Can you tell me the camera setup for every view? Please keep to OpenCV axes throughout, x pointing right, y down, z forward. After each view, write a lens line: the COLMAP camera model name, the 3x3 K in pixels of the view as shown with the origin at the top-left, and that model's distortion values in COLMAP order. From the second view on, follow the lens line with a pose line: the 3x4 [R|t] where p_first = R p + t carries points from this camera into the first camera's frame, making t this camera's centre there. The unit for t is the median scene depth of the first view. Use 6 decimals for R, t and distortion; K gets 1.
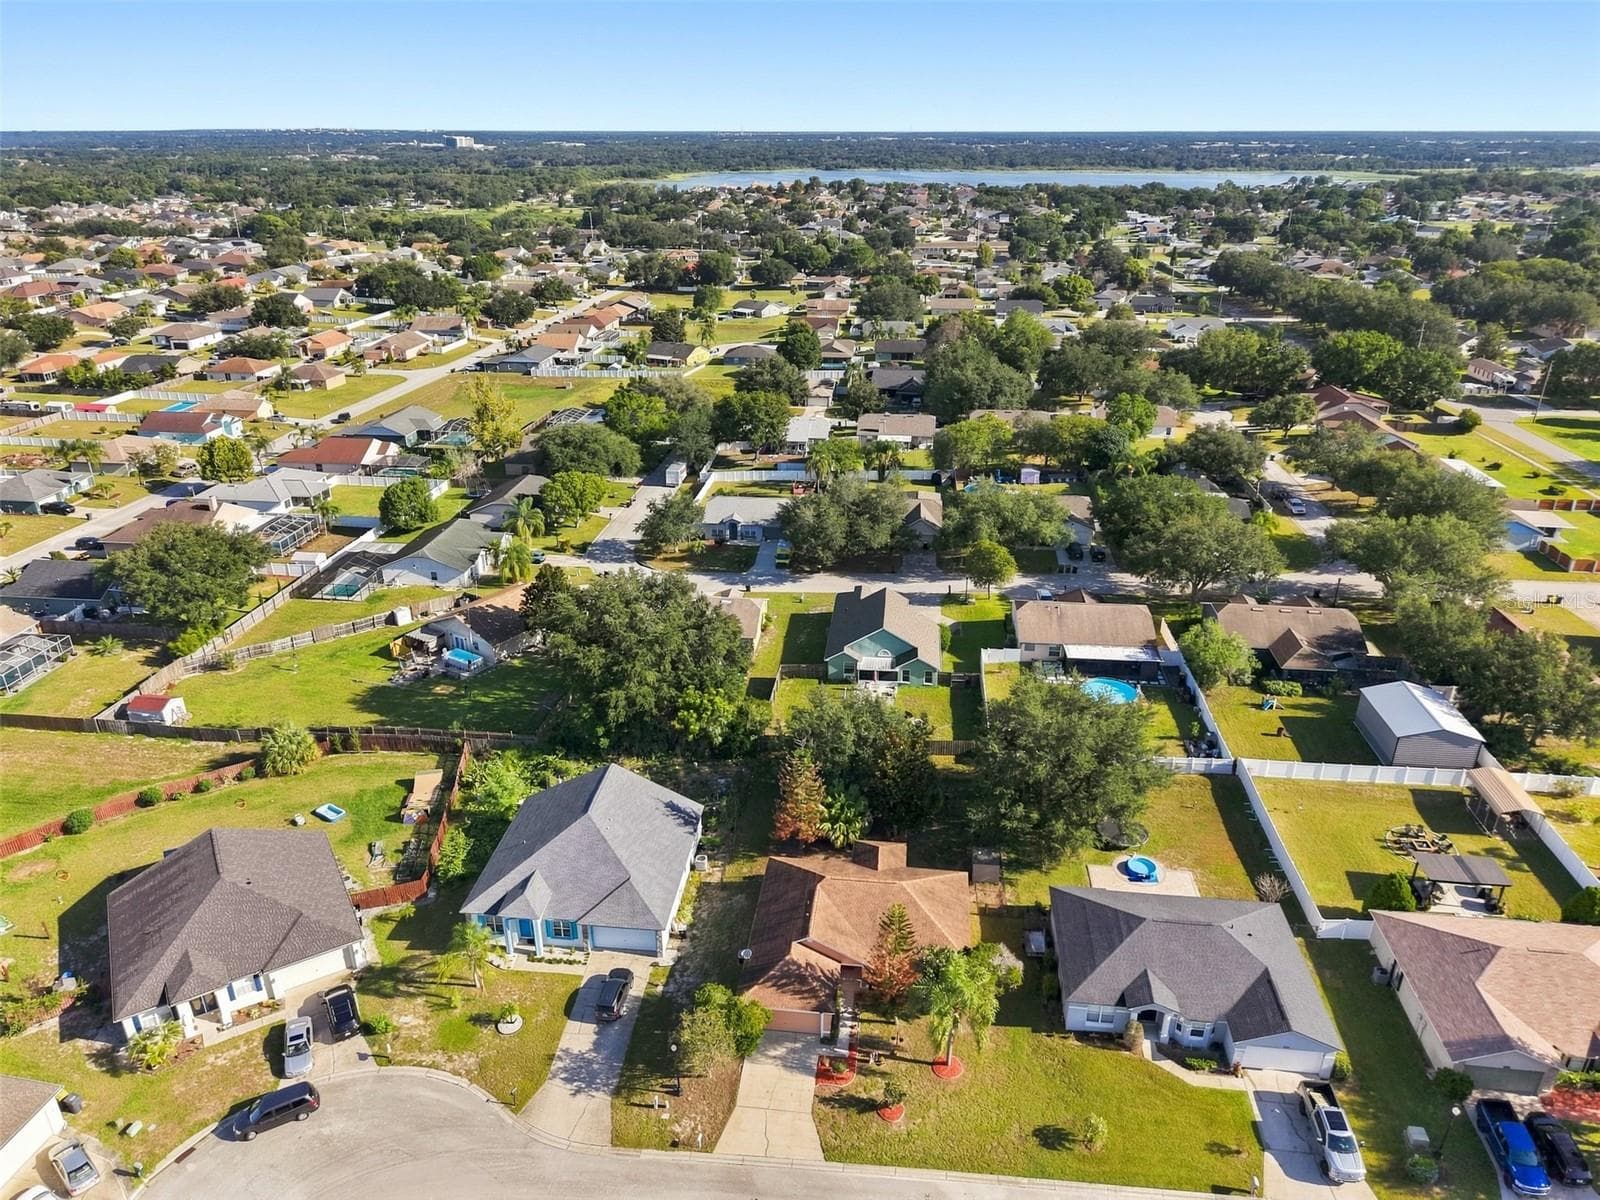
lens RADIAL K [[1052.5, 0, 800.9], [0, 1052.5, 632.1], [0, 0, 1]] dist [0.058457, -0.068423]
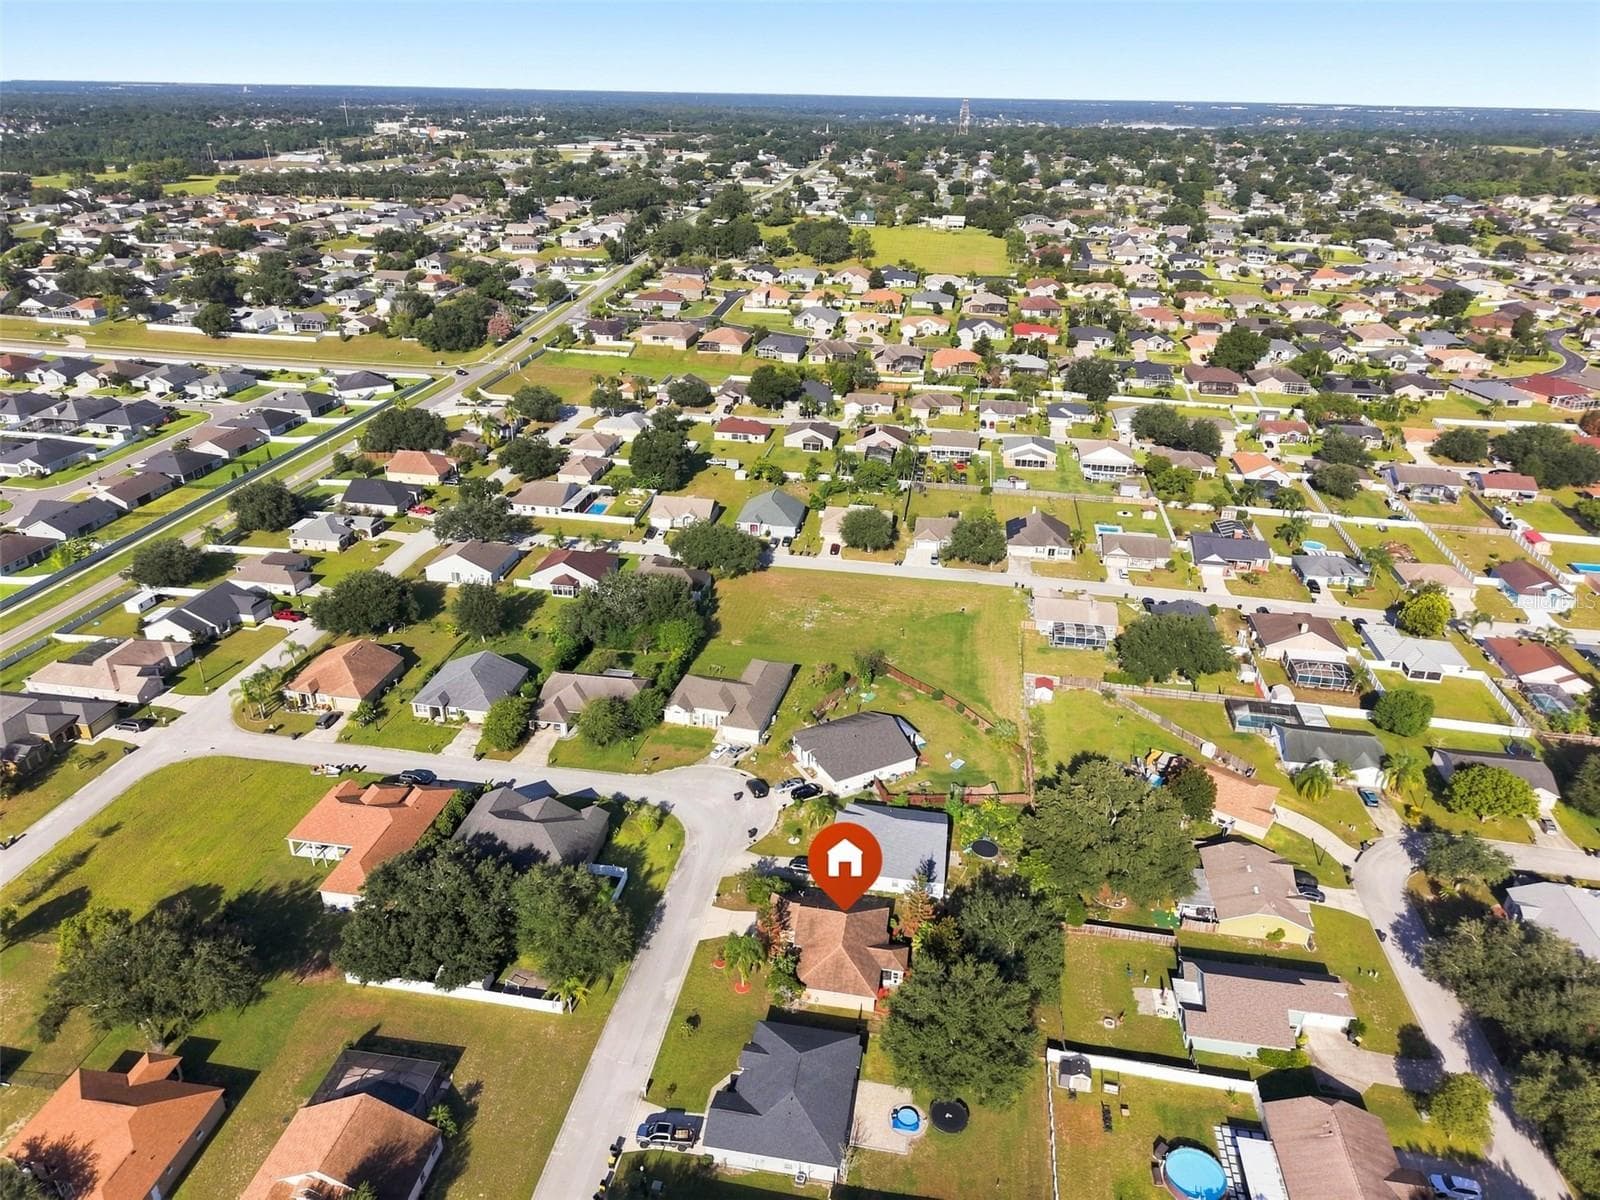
lens RADIAL K [[1052.5, 0, 800.9], [0, 1052.5, 632.1], [0, 0, 1]] dist [0.058457, -0.068423]
pose [[-0.050093, 0.455845, -0.888648, 0.925244], [-0.445161, 0.786302, 0.428439, -0.571584], [0.894048, 0.417054, 0.163536, 0.319102]]
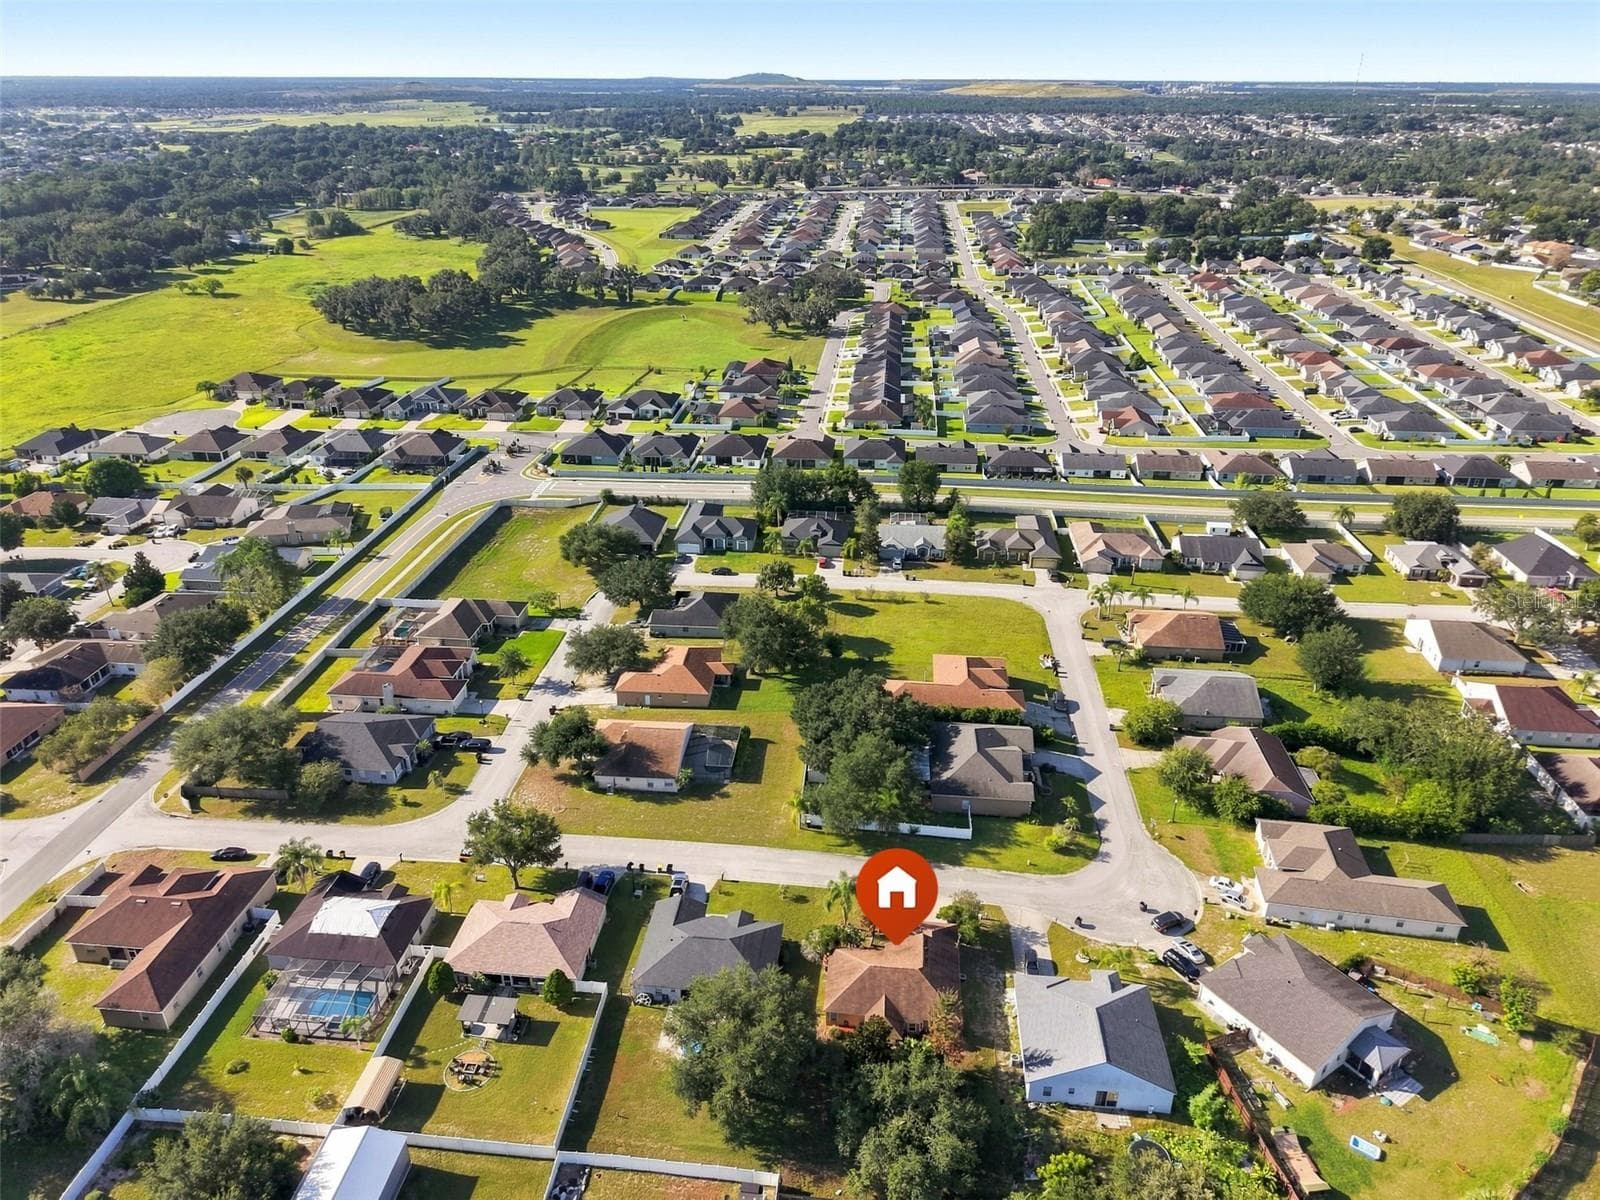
lens RADIAL K [[1052.5, 0, 800.9], [0, 1052.5, 632.1], [0, 0, 1]] dist [0.058457, -0.068423]
pose [[-0.999811, 0.004325, -0.018974, 0.155412], [-0.012647, 0.596634, 0.802414, -0.920659], [0.014791, 0.802502, -0.596466, 1.059751]]
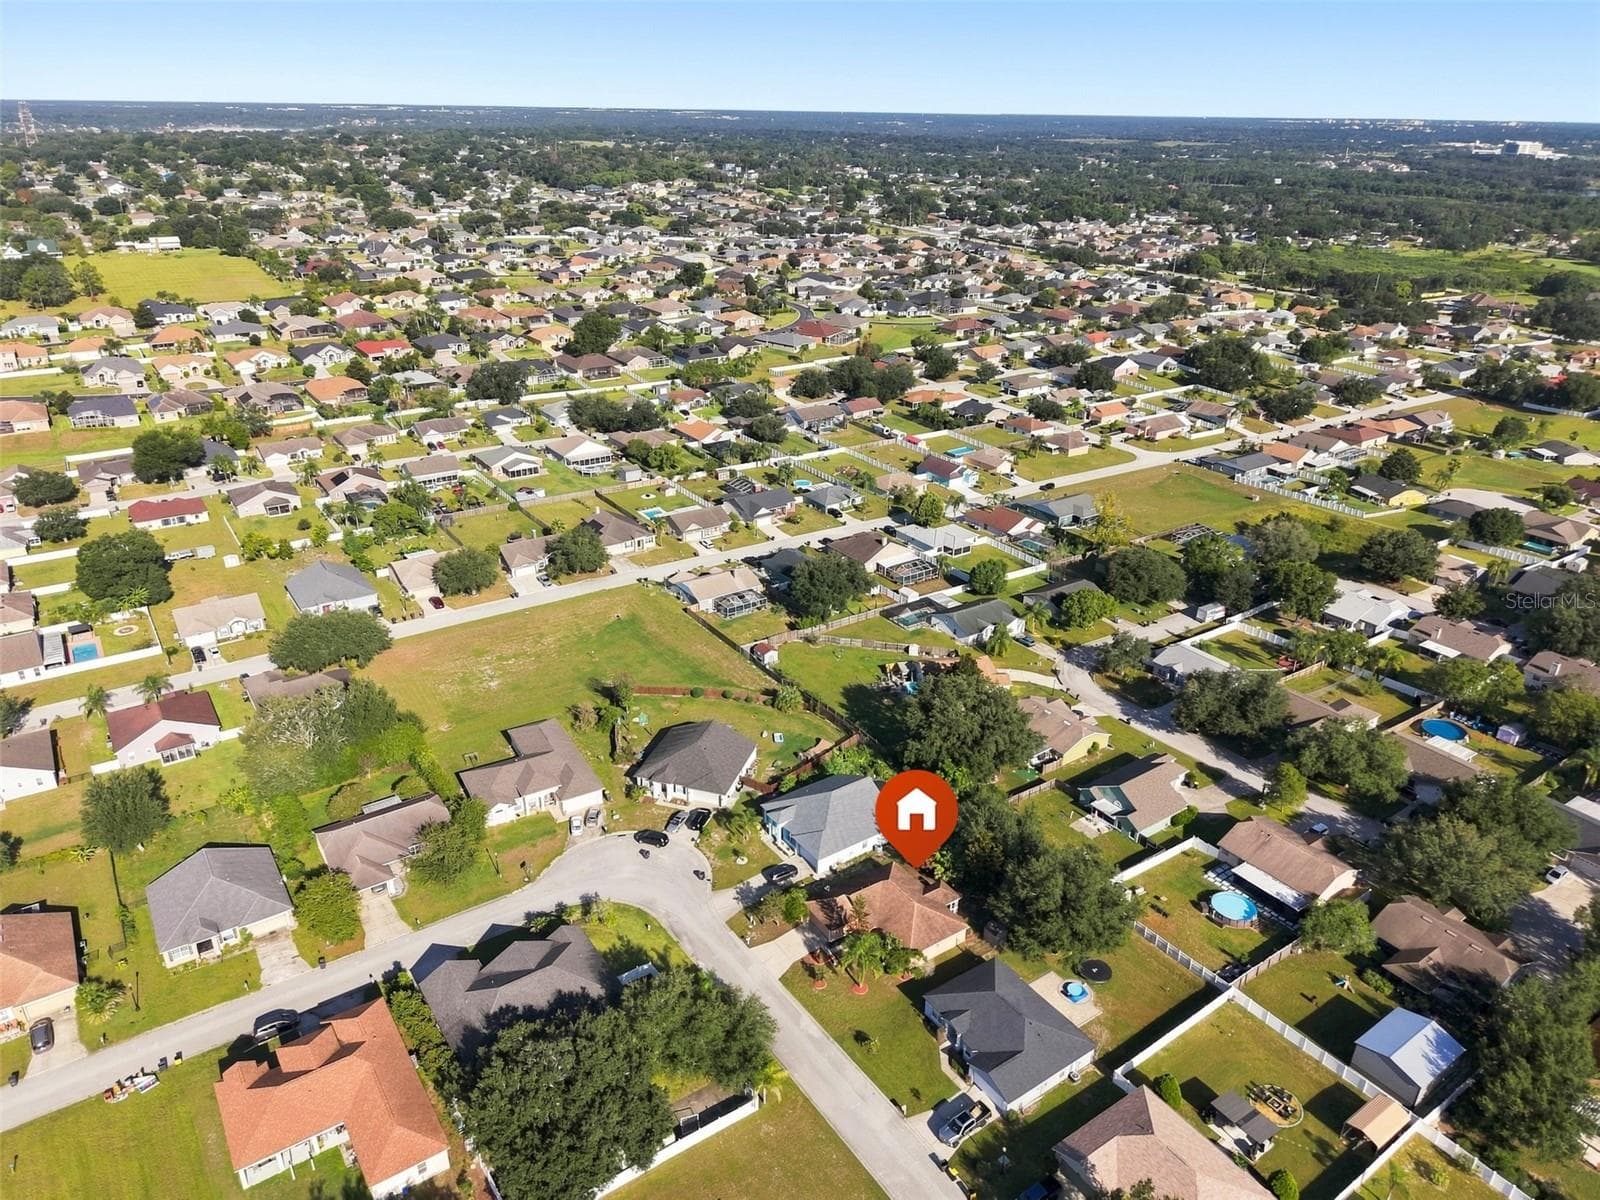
lens RADIAL K [[1052.5, 0, 800.9], [0, 1052.5, 632.1], [0, 0, 1]] dist [0.058457, -0.068423]
pose [[0.656121, 0.344587, -0.671390, 0.687536], [-0.337412, 0.929738, 0.147444, -0.262154], [0.675025, 0.129794, 0.726289, -0.328091]]
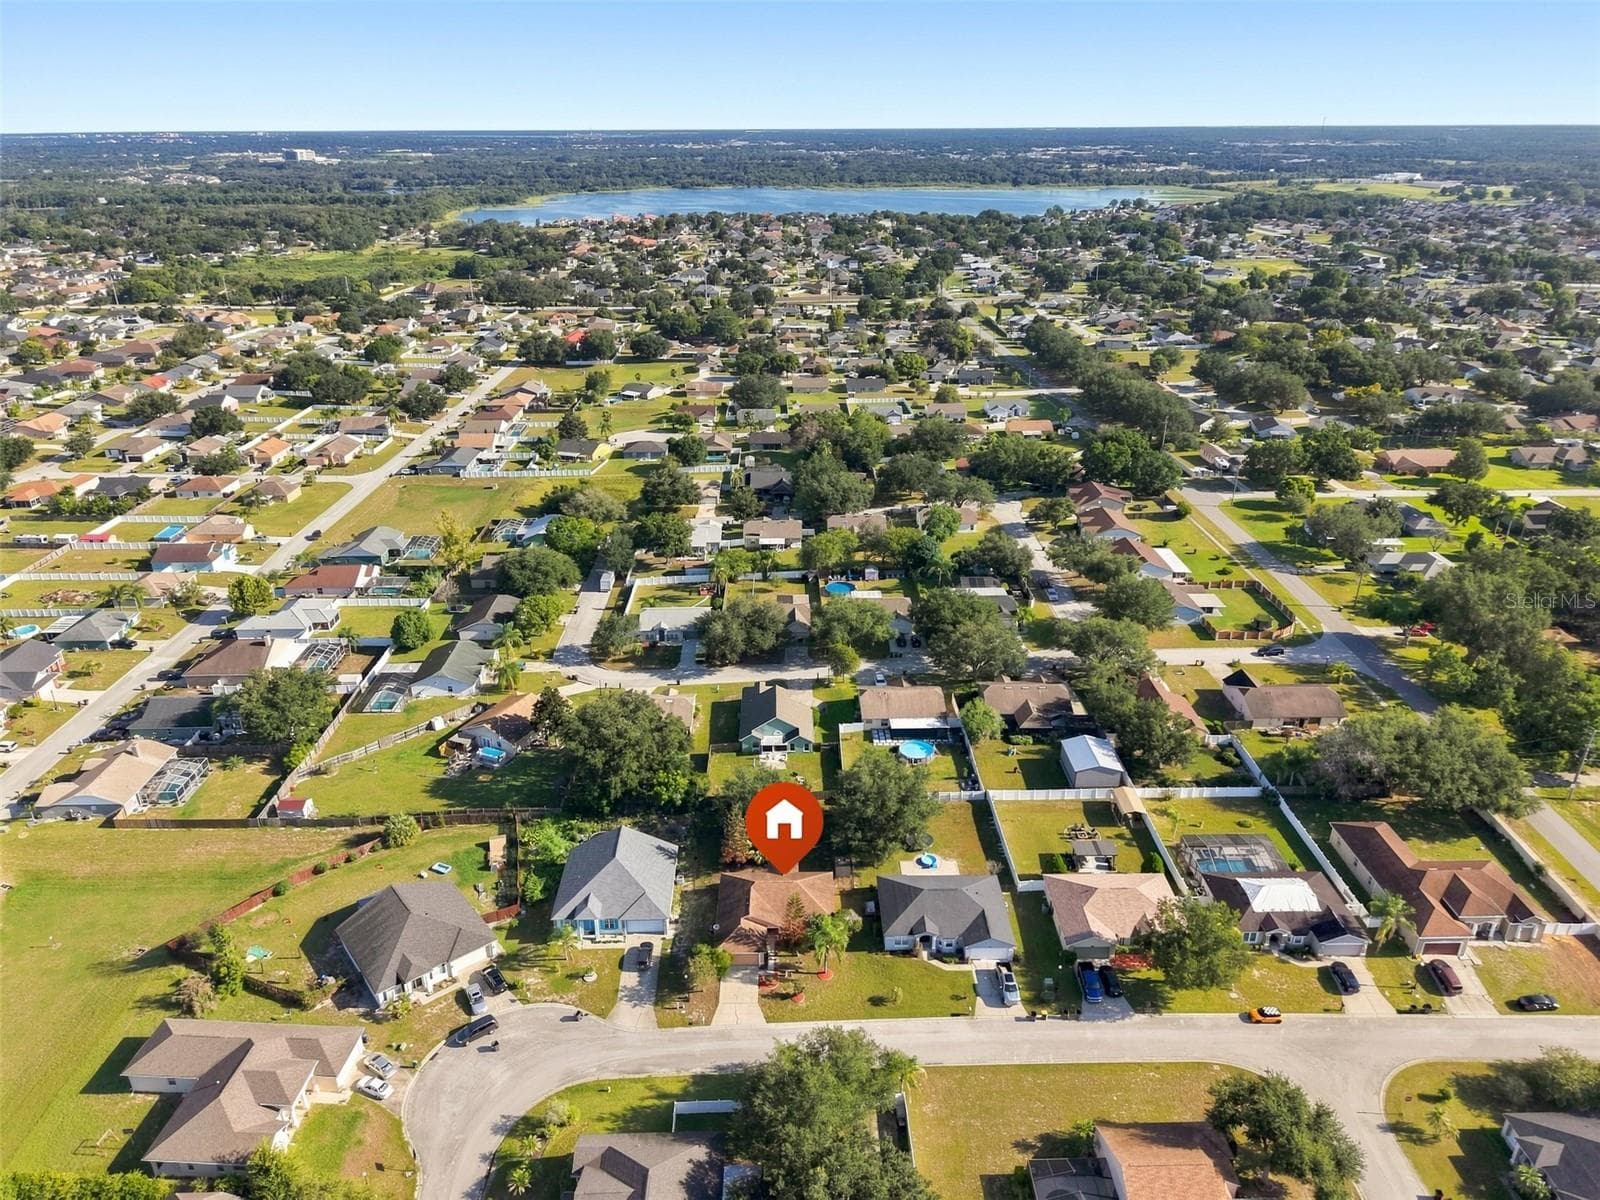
lens RADIAL K [[1052.5, 0, 800.9], [0, 1052.5, 632.1], [0, 0, 1]] dist [0.058457, -0.068423]
pose [[0.991918, -0.059527, 0.112046, -0.053127], [0.059130, 0.998227, 0.006872, -0.142911], [-0.112257, -0.000191, 0.993679, -0.567300]]
